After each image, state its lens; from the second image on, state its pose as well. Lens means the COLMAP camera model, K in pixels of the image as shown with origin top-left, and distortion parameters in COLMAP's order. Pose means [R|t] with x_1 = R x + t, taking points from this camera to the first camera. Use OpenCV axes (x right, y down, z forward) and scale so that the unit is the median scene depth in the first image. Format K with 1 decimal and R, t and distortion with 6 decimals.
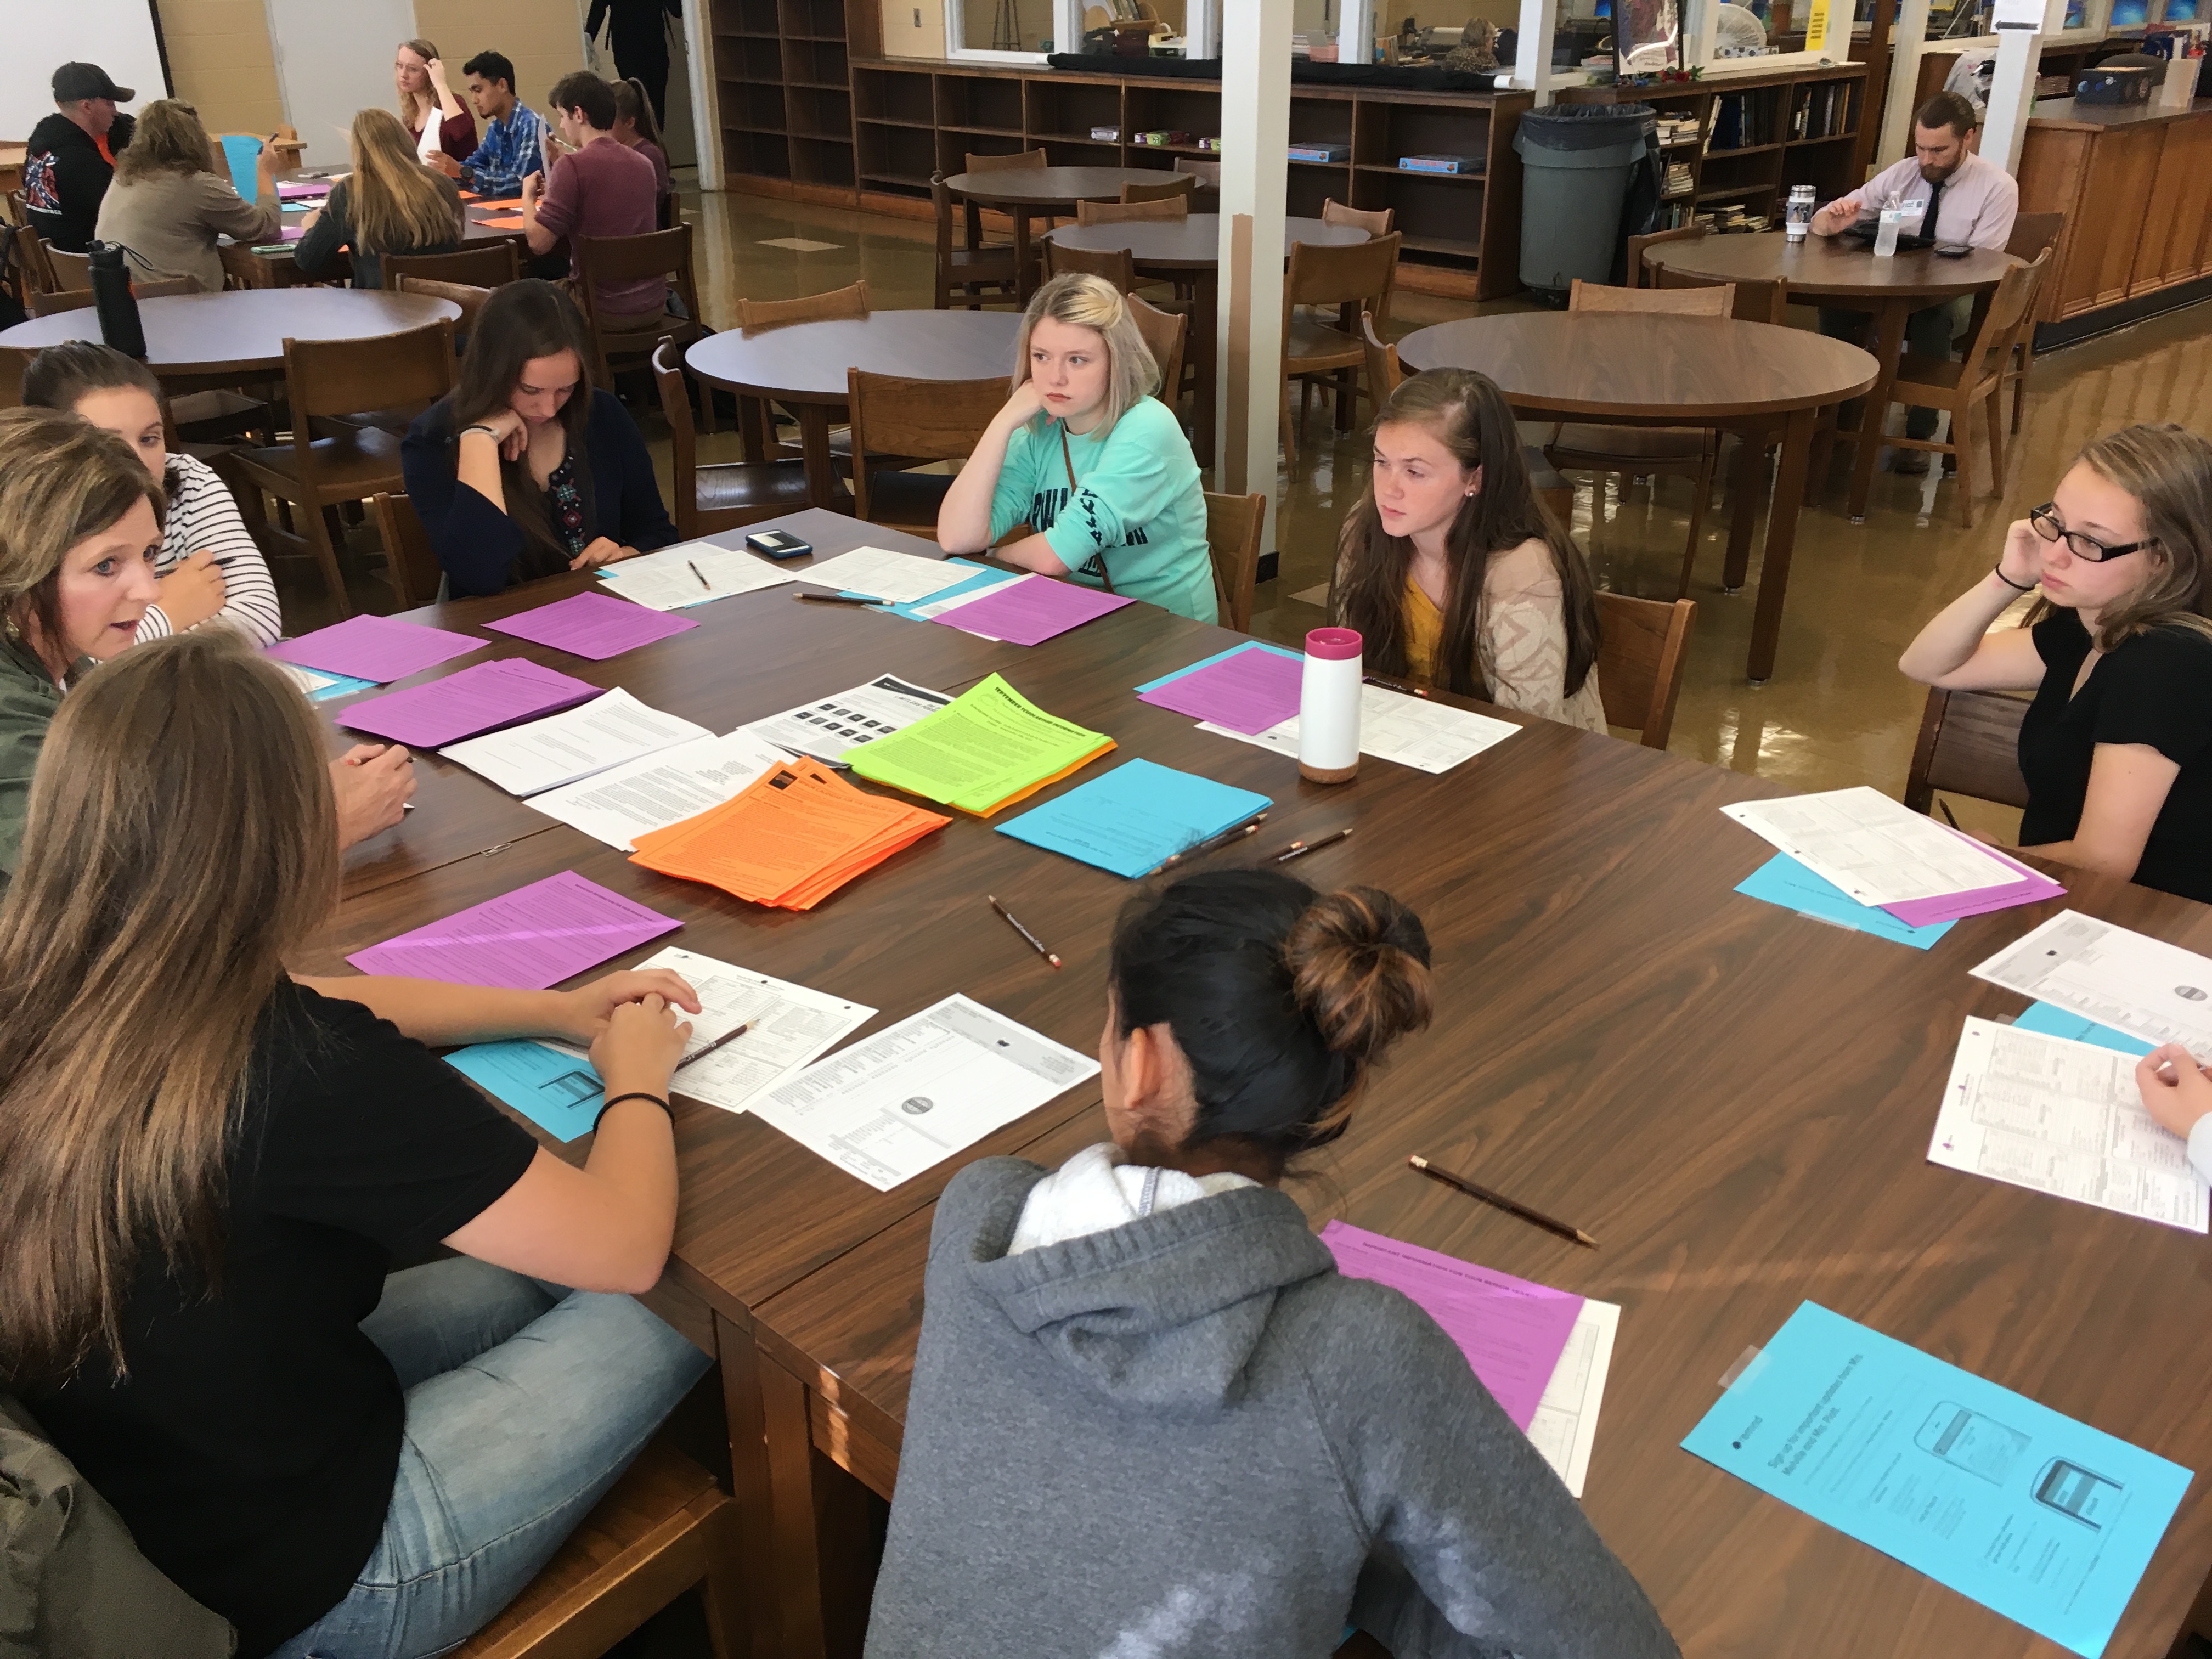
lens RADIAL K [[1852.3, 0, 1106.0], [0, 1852.3, 829.5], [0, 0, 1]] dist [0.082305, -0.114554]
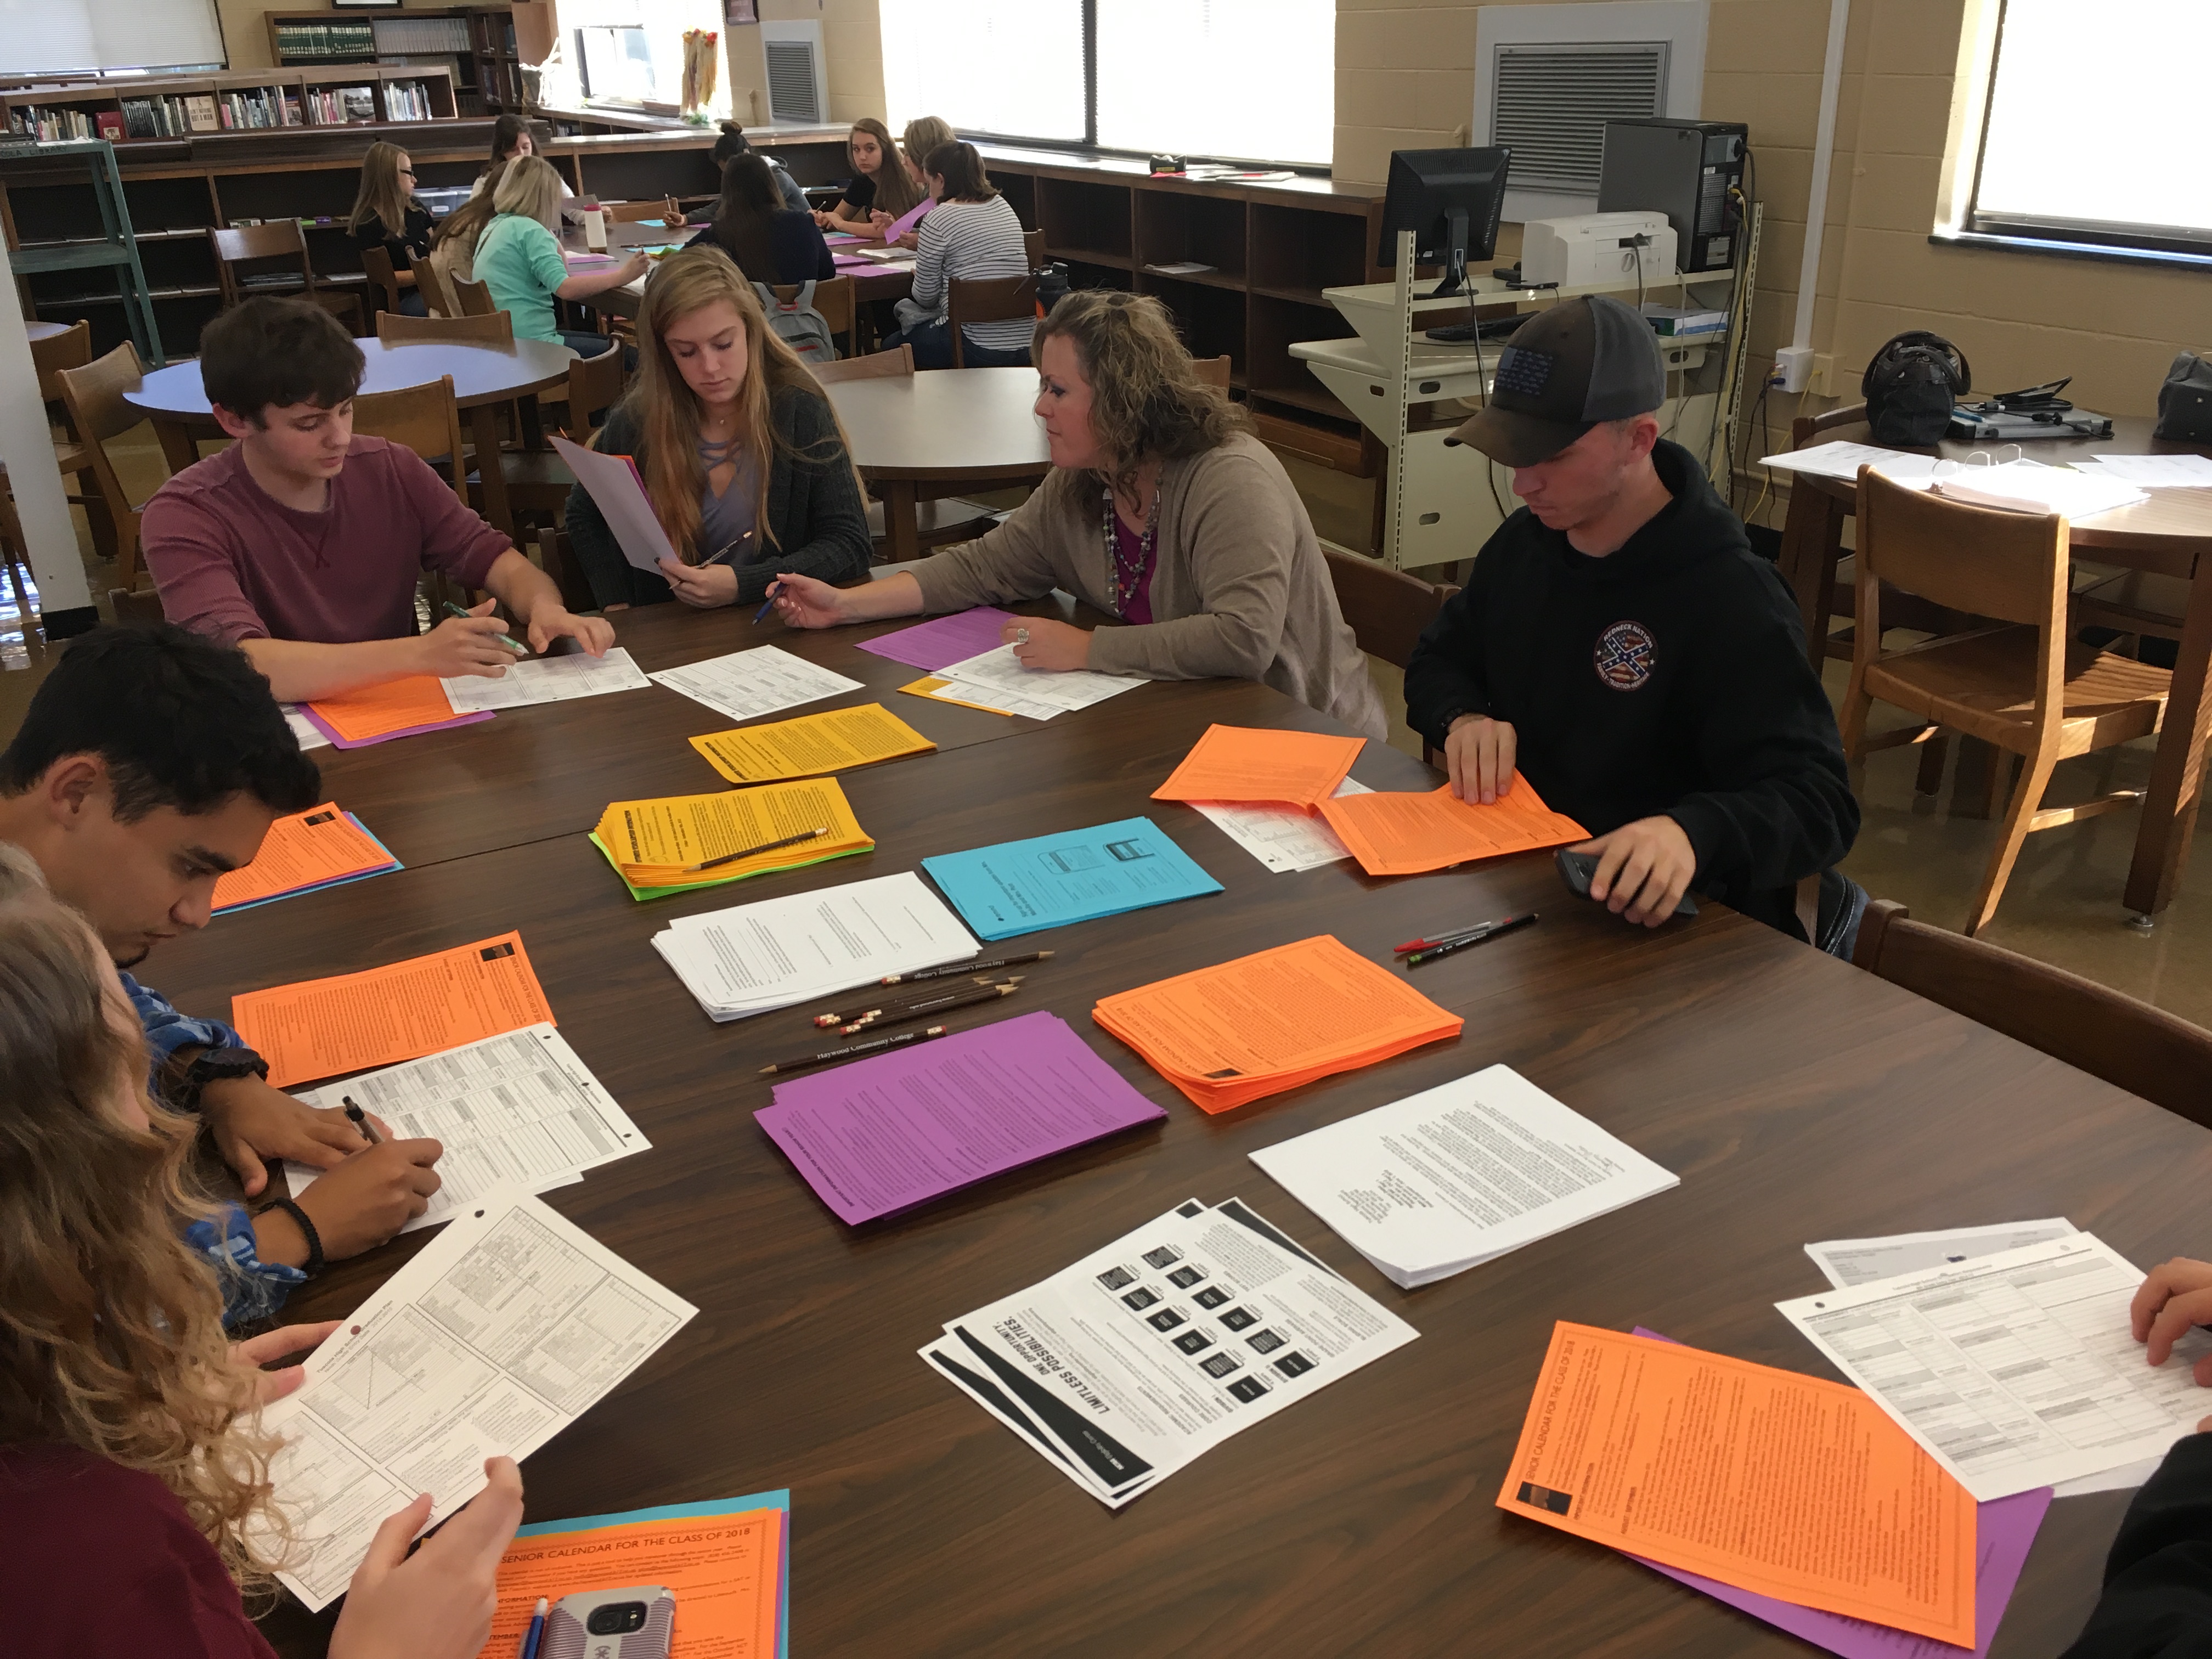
lens RADIAL K [[1838.4, 0, 1106.0], [0, 1838.4, 829.5], [0, 0, 1]] dist [0.077441, -0.103727]
pose [[-0.976469, -0.059347, 0.207329, -0.209094], [0.114554, 0.671800, 0.731821, -0.534411], [-0.182715, 0.738351, -0.649194, 1.231929]]
